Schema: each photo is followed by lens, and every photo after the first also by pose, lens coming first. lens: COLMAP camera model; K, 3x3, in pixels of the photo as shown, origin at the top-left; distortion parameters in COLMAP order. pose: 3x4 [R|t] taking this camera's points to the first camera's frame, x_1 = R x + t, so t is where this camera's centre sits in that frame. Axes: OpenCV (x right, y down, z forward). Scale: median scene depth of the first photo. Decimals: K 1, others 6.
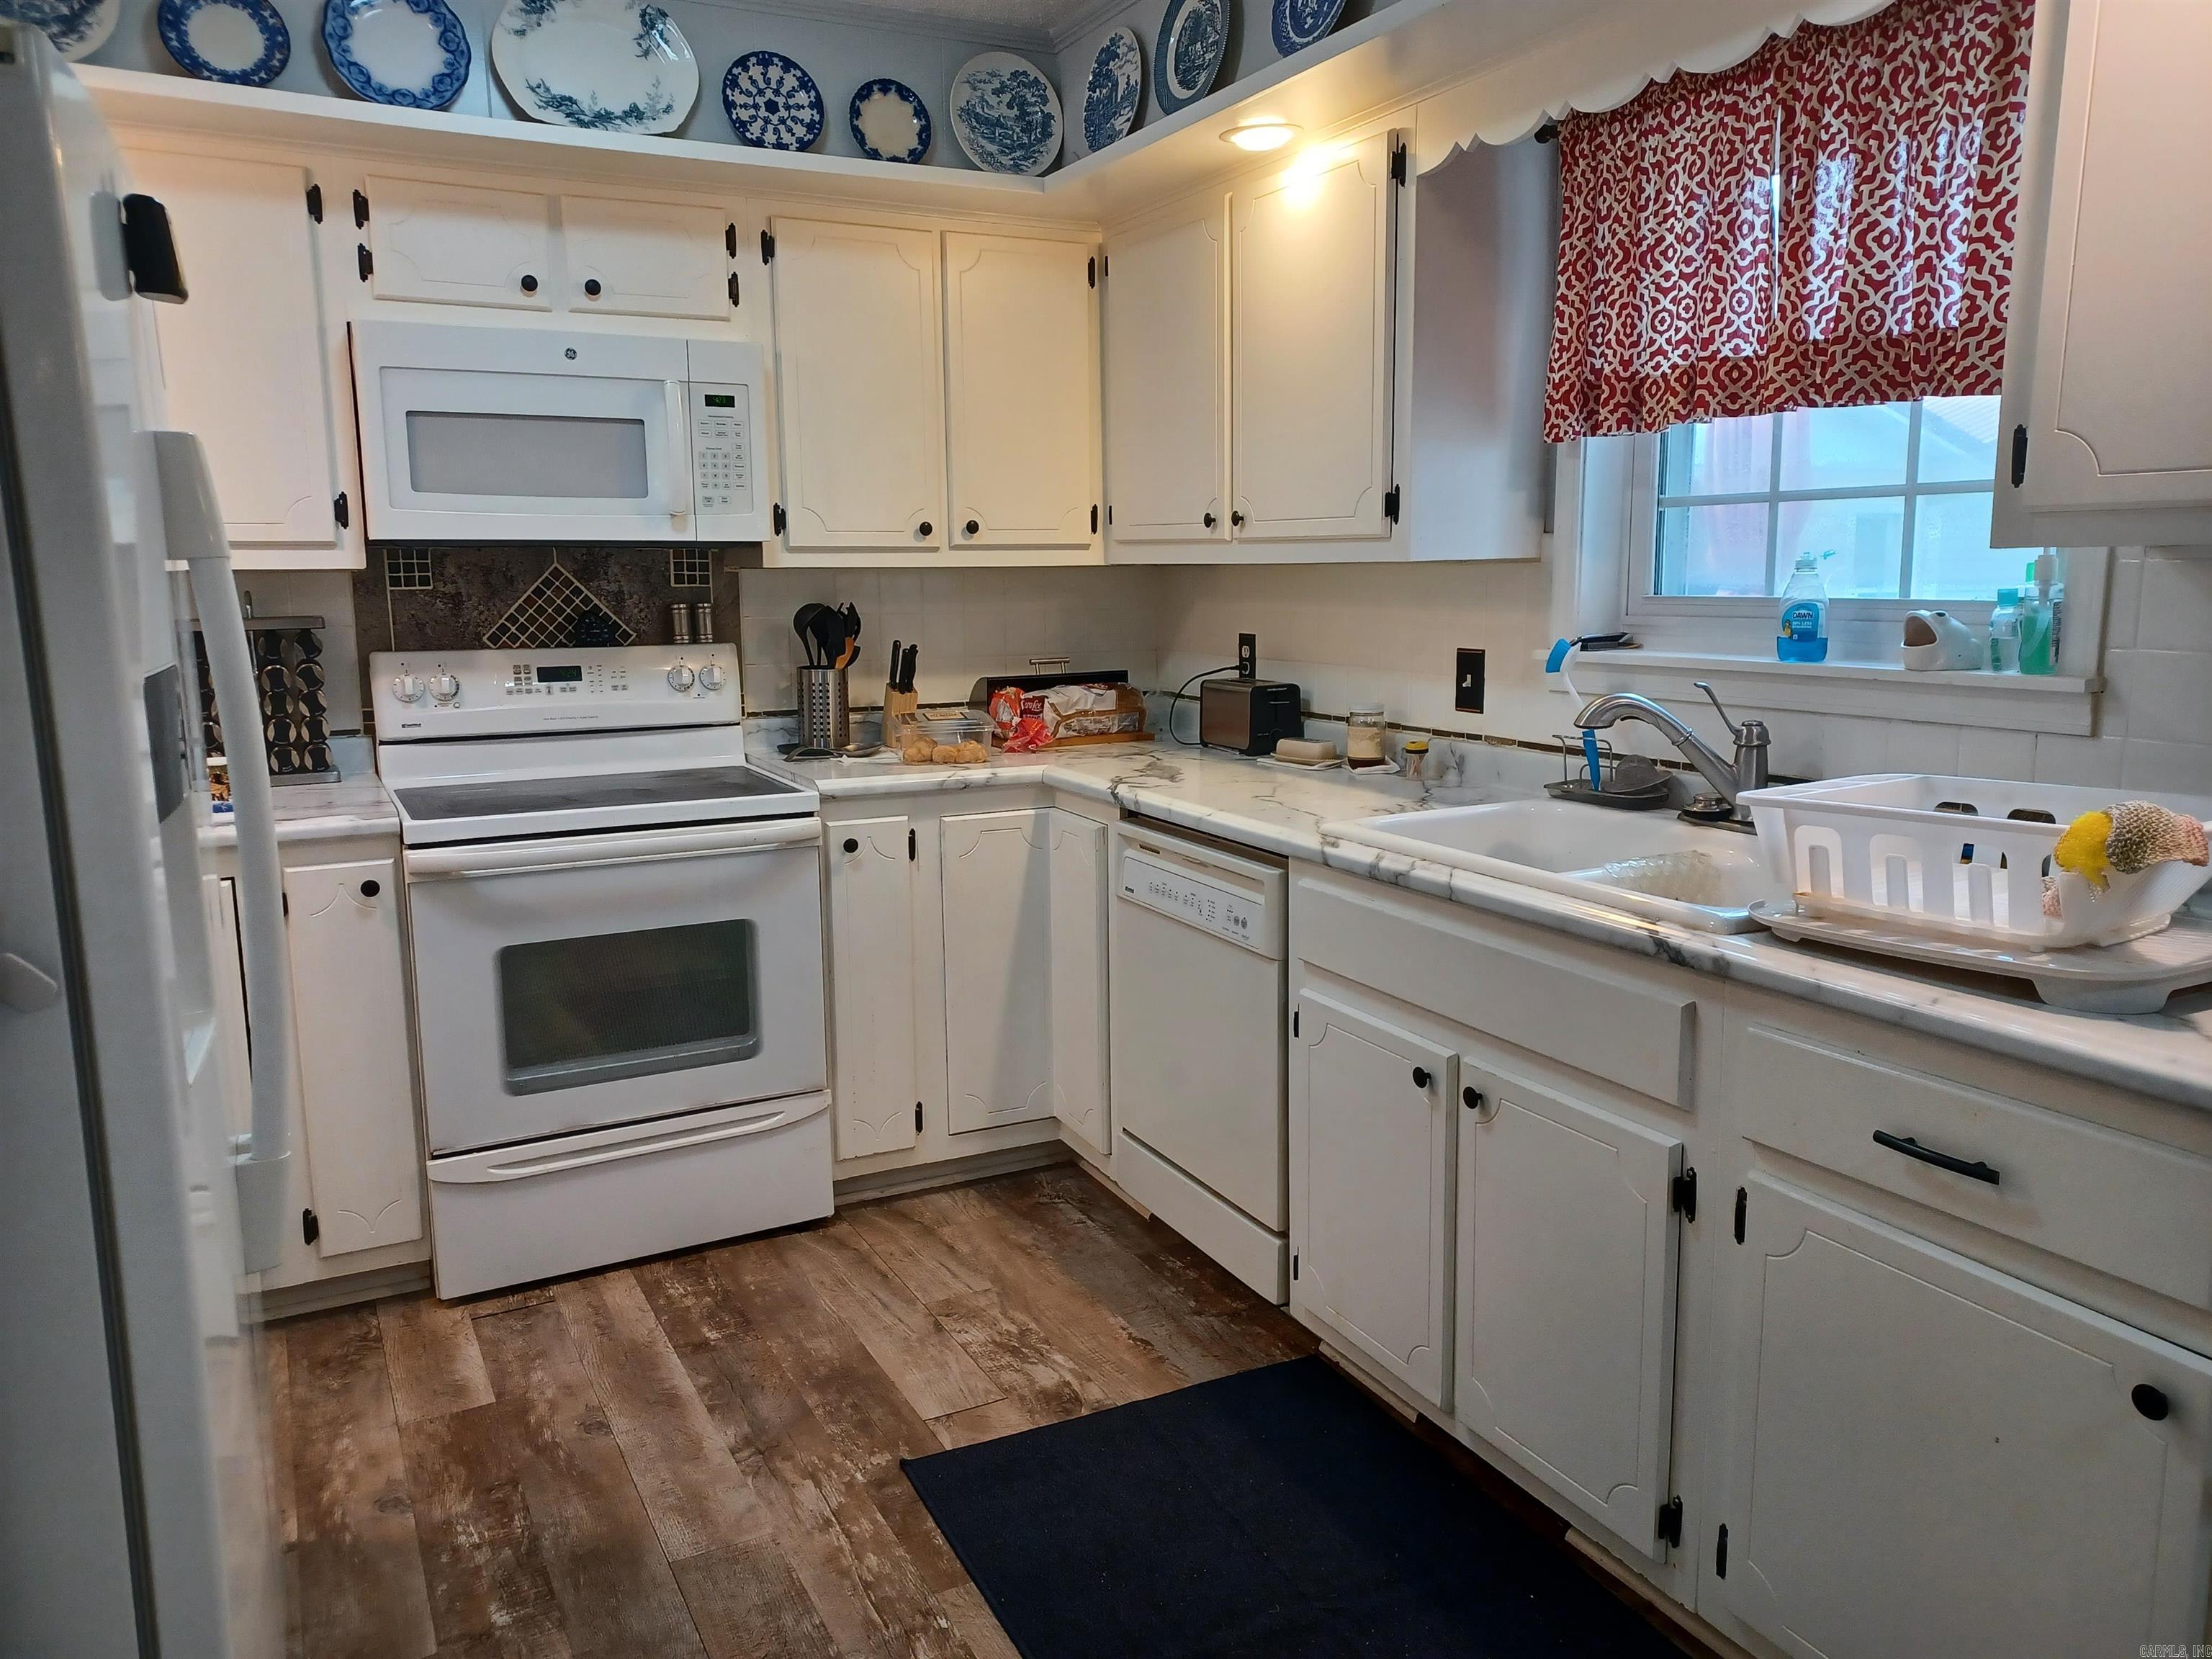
lens RADIAL K [[1629.1, 0, 1106.0], [0, 1629.1, 829.5], [0, 0, 1]] dist [0.039011, -0.000802]
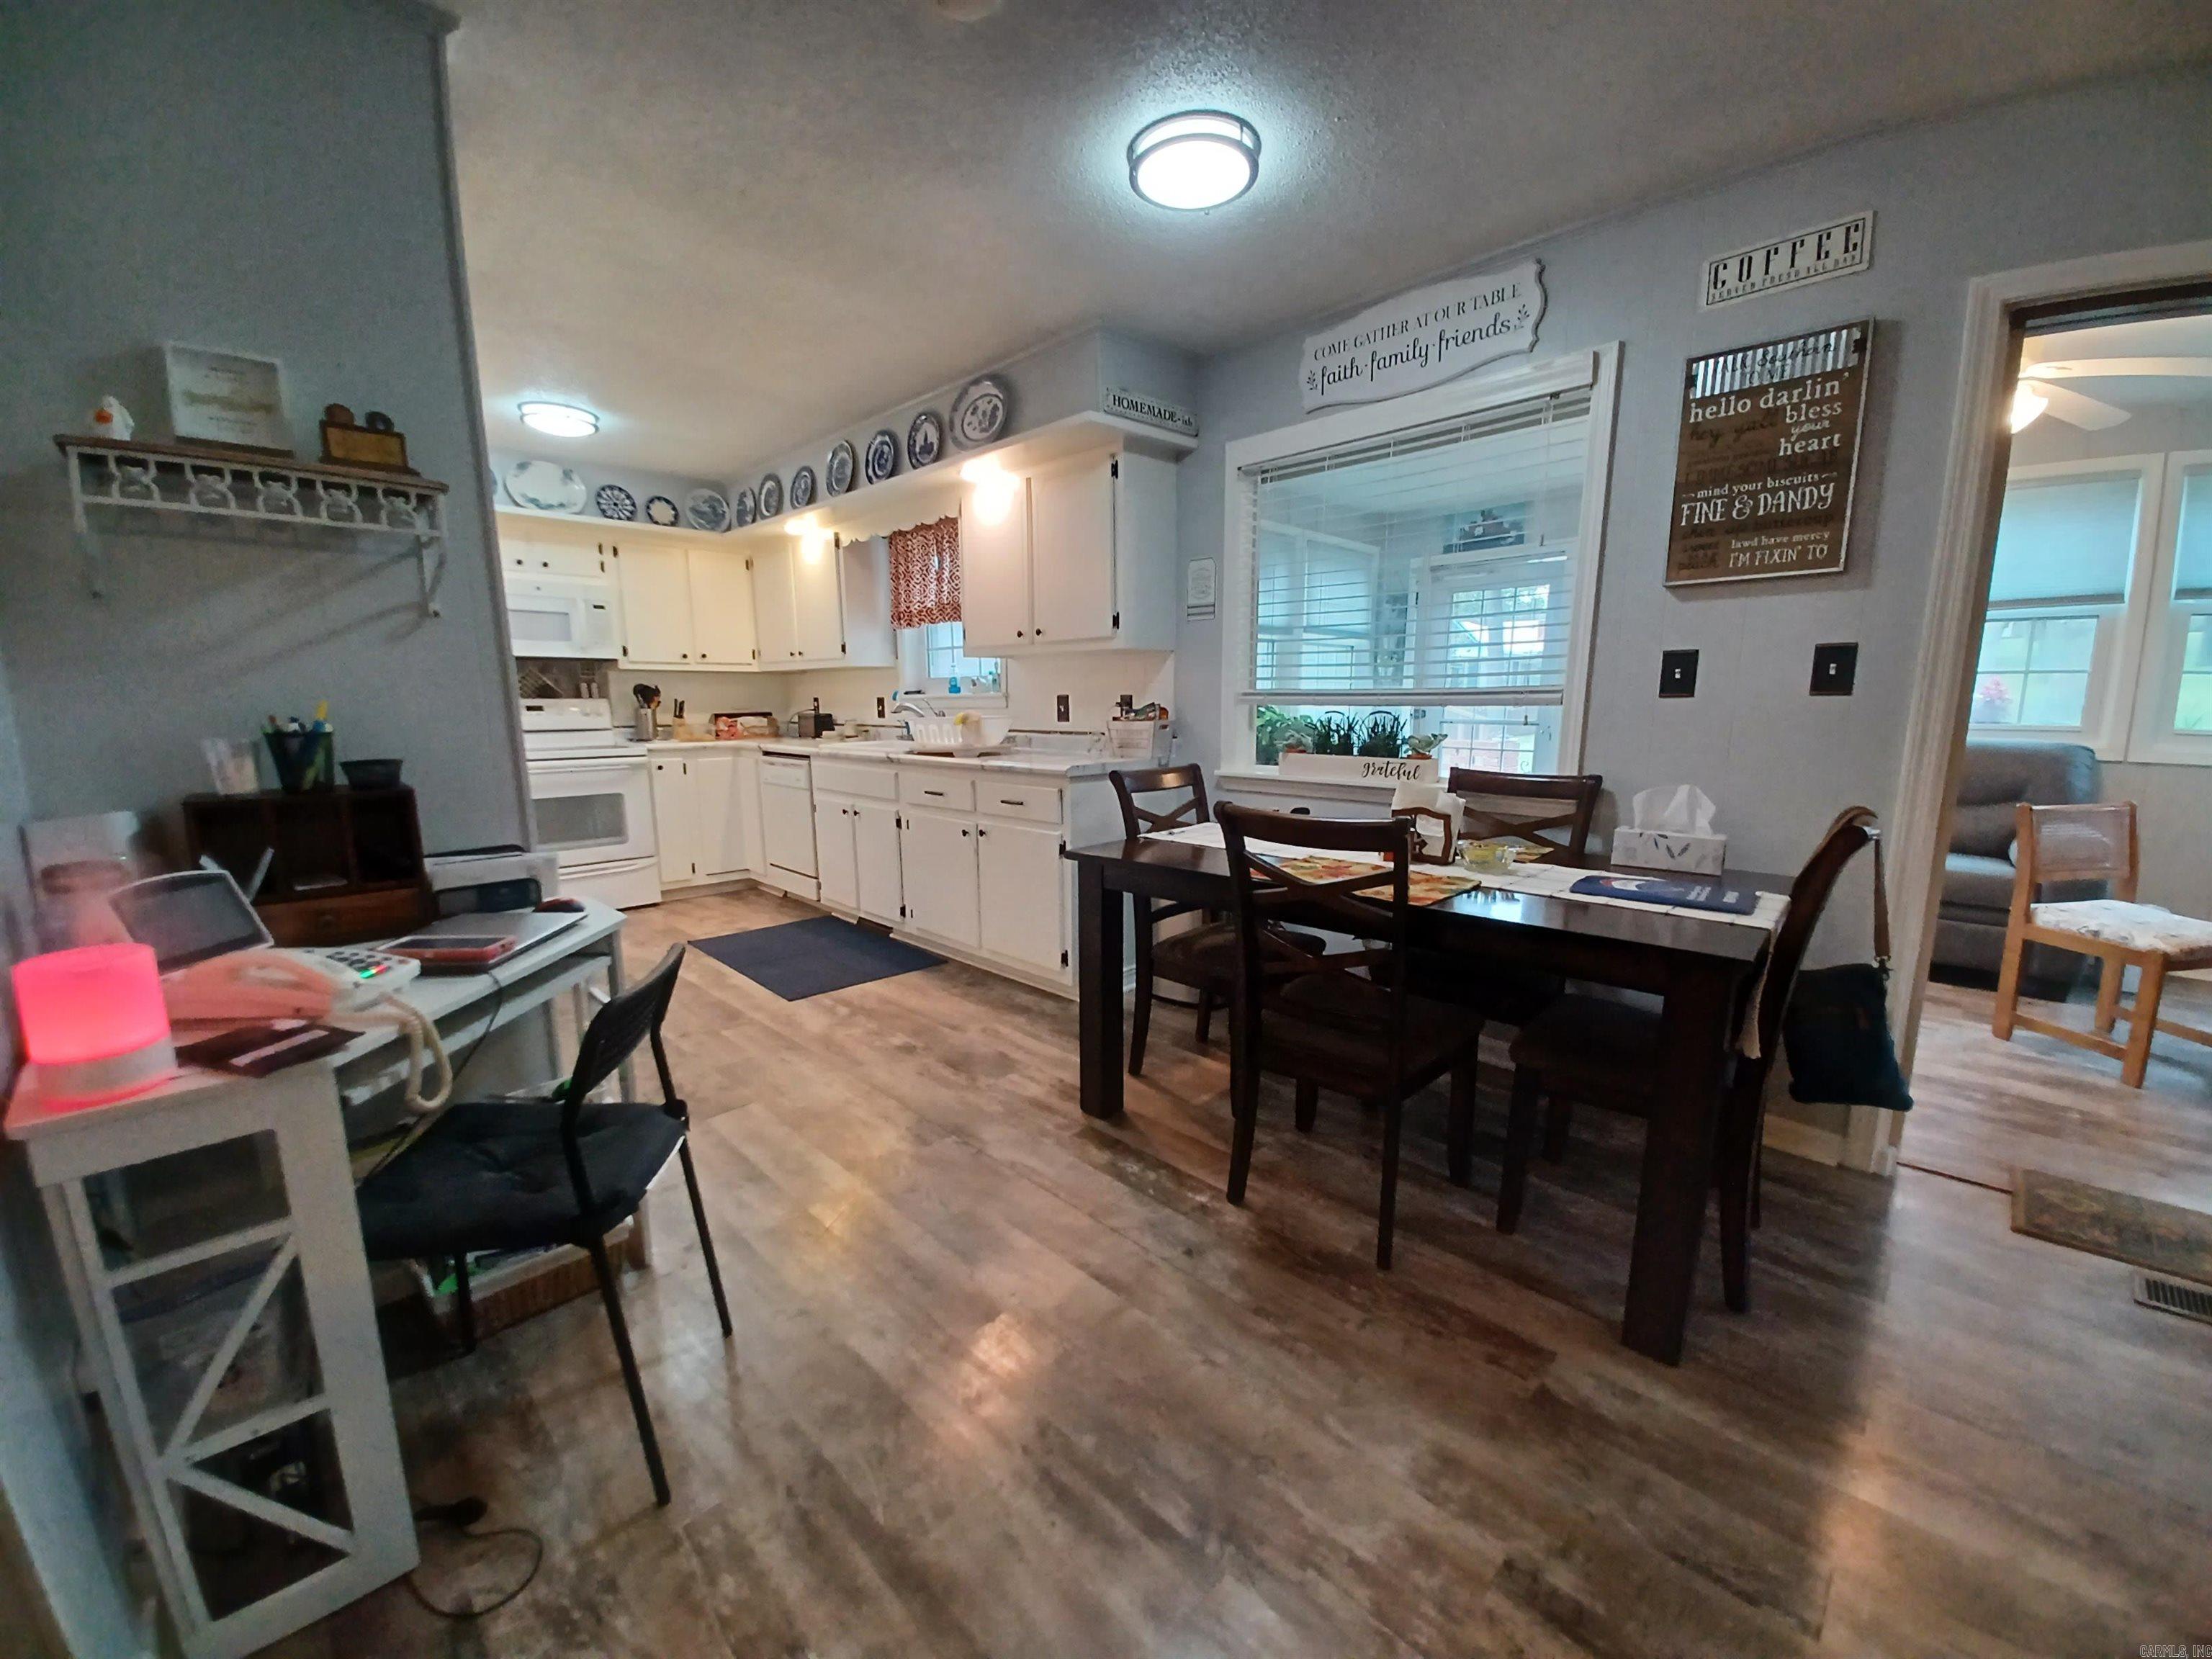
lens RADIAL K [[878.3, 0, 1114.6], [0, 878.3, 848.8], [0, 0, 1]] dist [0.001347, 0.000057]
pose [[0.949910, -0.047169, 0.308945, 0.115617], [0.045377, 0.998886, 0.012988, 0.169681], [-0.309213, 0.001681, 0.950991, -0.692782]]
